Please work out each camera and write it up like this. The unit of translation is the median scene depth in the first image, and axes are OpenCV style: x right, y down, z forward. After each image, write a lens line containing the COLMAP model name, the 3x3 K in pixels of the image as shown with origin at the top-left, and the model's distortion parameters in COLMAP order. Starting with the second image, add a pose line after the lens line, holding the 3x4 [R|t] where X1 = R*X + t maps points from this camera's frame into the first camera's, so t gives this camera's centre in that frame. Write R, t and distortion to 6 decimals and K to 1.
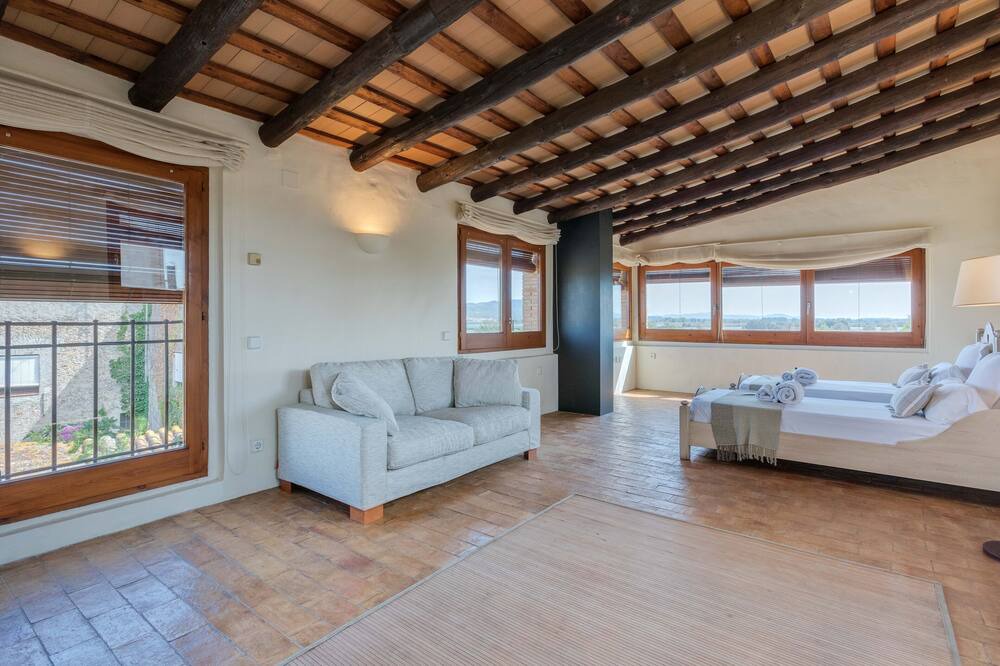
lens RADIAL K [[484.1, 0, 500.0], [0, 484.1, 333.0], [0, 0, 1]] dist [-0.001374, -0.000209]
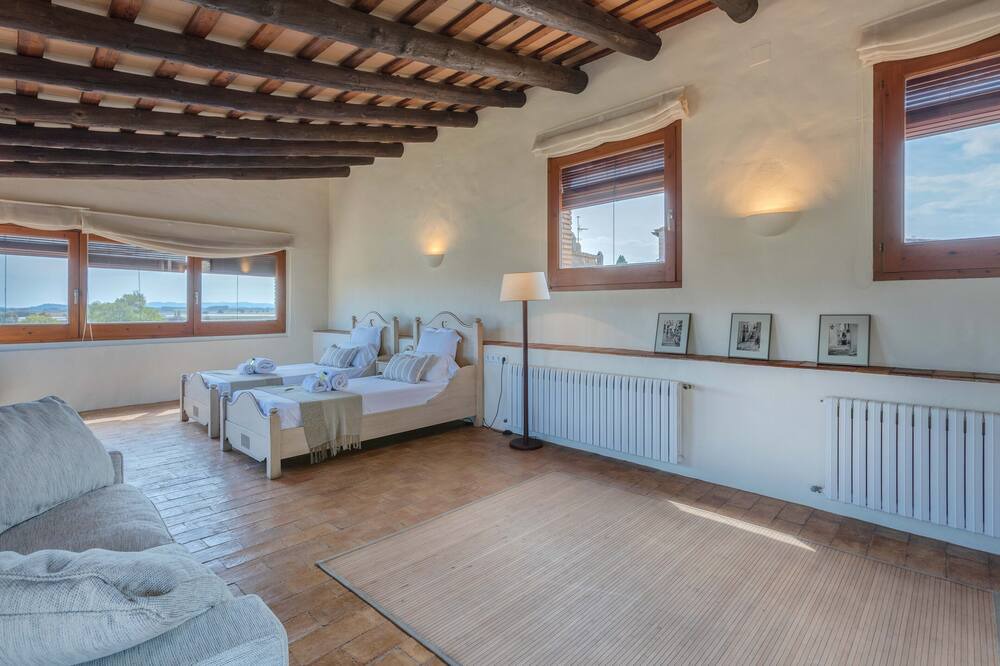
lens RADIAL K [[477.5, 0, 498.1], [0, 477.5, 303.8], [0, 0, 1]] dist [-0.001043, -0.000177]
pose [[0.122784, 0.006790, 0.992410, -0.250332], [0.028617, 0.999537, -0.010379, -0.013042], [-0.992021, 0.029674, 0.122532, 0.329602]]
